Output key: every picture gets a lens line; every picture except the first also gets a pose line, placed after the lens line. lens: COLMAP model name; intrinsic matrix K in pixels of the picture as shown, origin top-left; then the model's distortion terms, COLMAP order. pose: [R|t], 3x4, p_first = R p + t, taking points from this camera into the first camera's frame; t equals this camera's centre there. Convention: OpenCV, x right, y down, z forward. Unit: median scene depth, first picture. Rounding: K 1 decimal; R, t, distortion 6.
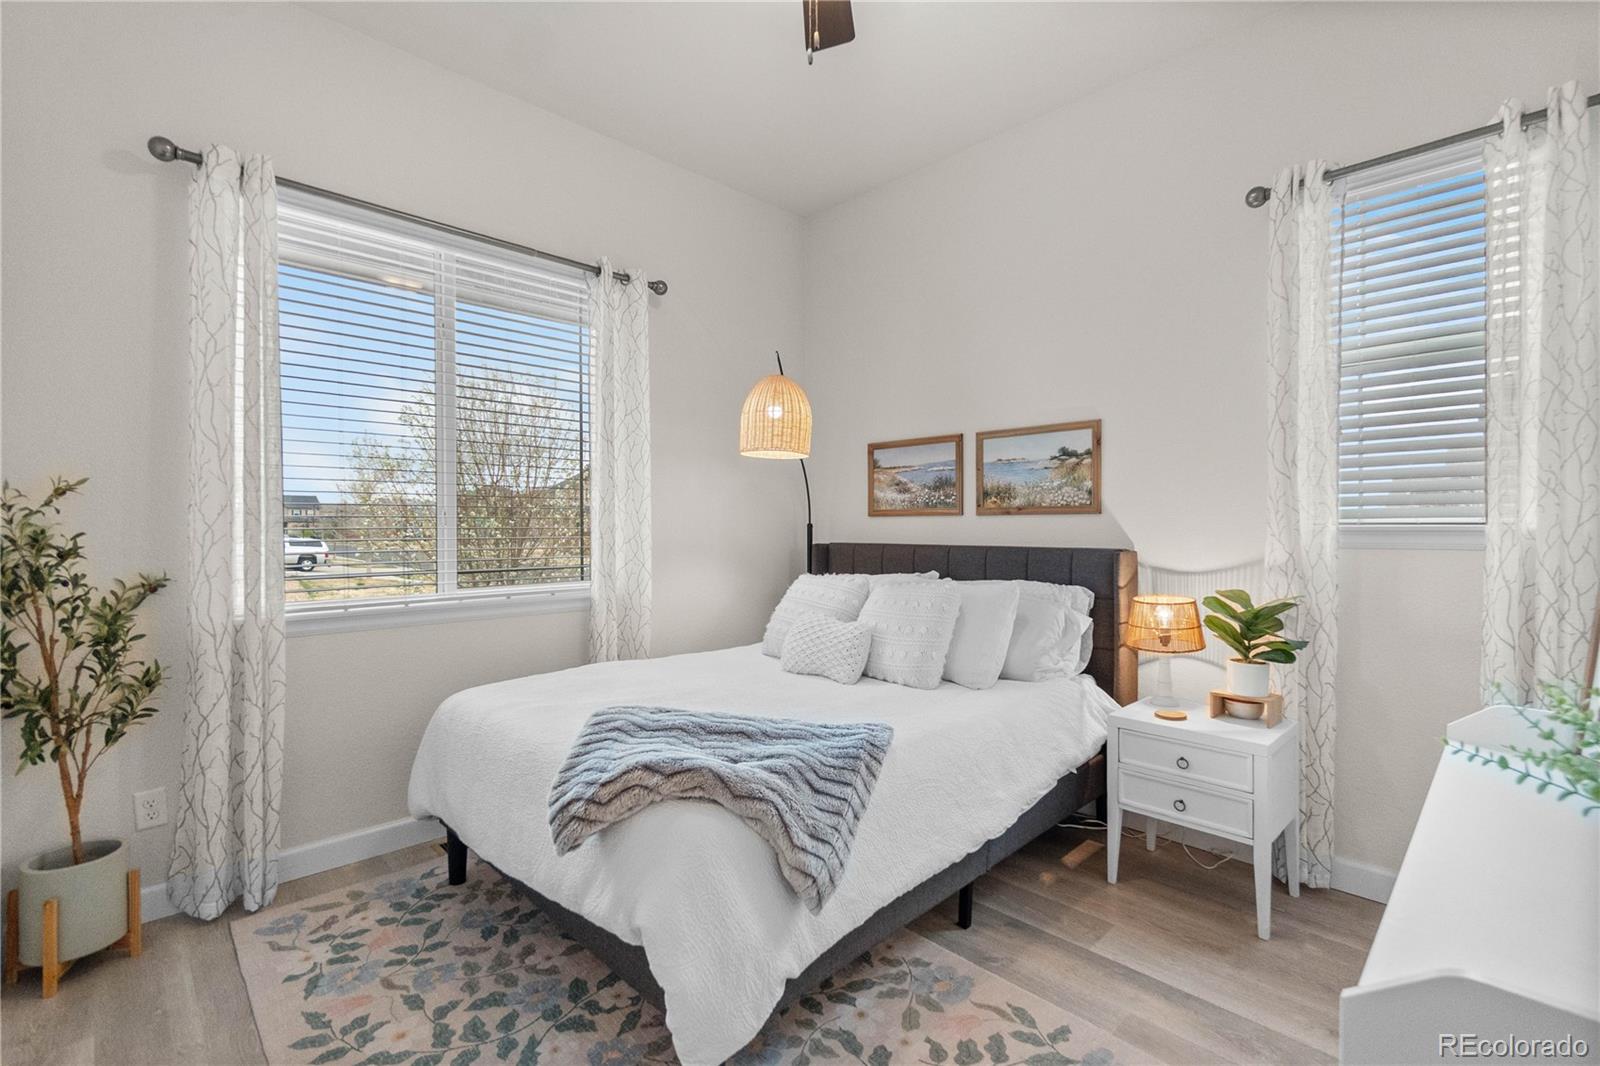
lens RADIAL K [[716.2, 0, 802.8], [0, 716.2, 528.1], [0, 0, 1]] dist [-0.009786, 0.001527]
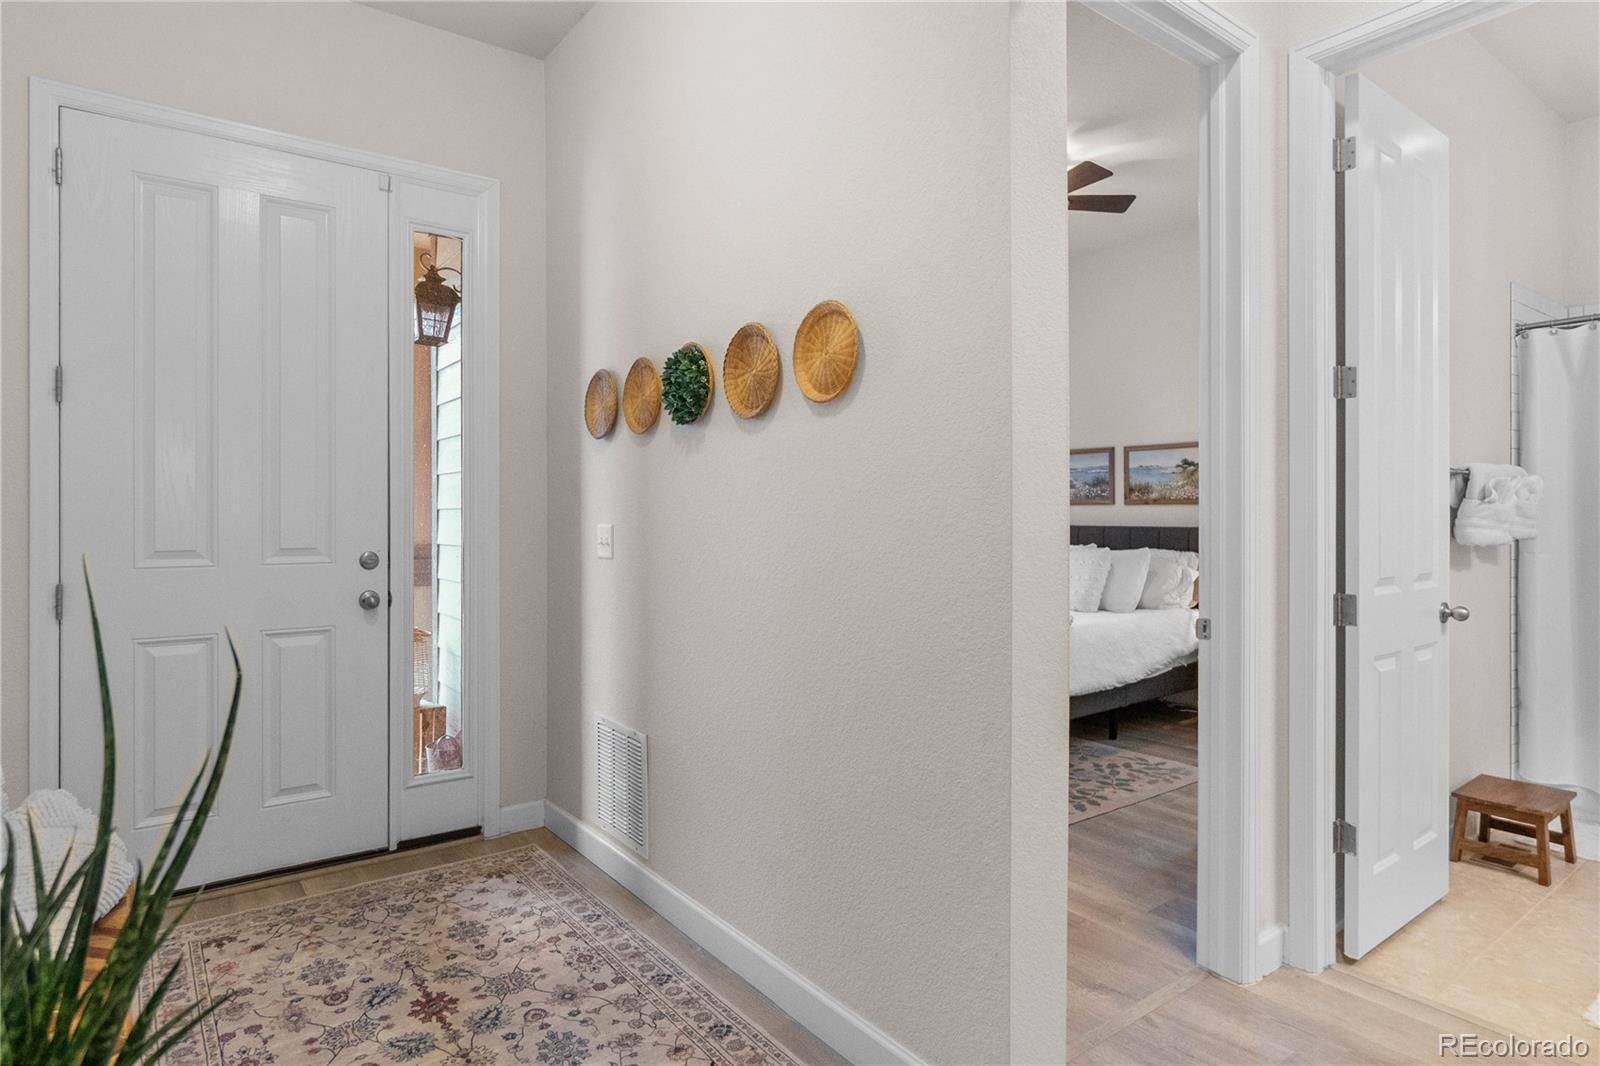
lens RADIAL K [[878.6, 0, 791.0], [0, 878.6, 516.2], [0, 0, 1]] dist [-0.002073, 0.000400]
pose [[0.989788, -0.001096, -0.142541, -0.170441], [0.001613, 0.999993, 0.003518, -0.002786], [0.142536, -0.003712, 0.989783, -0.855972]]
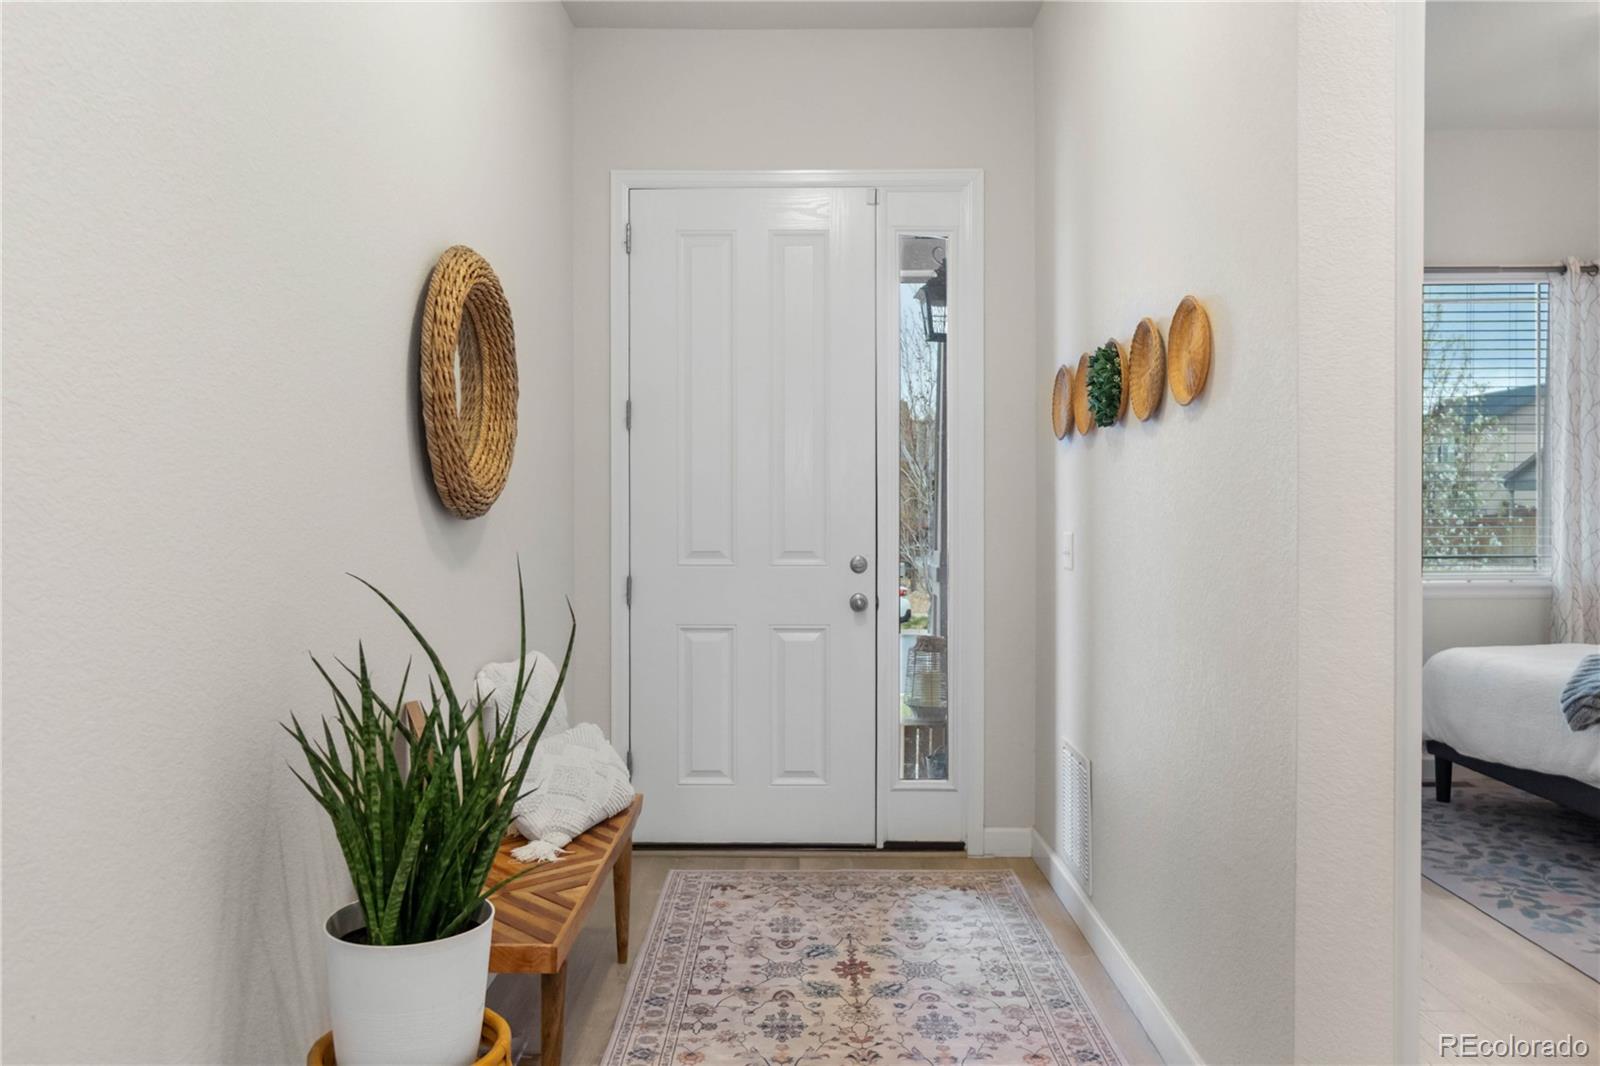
lens RADIAL K [[1177.8, 0, 792.2], [0, 1177.8, 525.7], [0, 0, 1]] dist [-0.015148, 0.004693]
pose [[0.702922, 0.008187, -0.711220, 0.133155], [0.001470, 0.999915, 0.012963, -0.013043], [0.711266, -0.010158, 0.702850, -0.962935]]
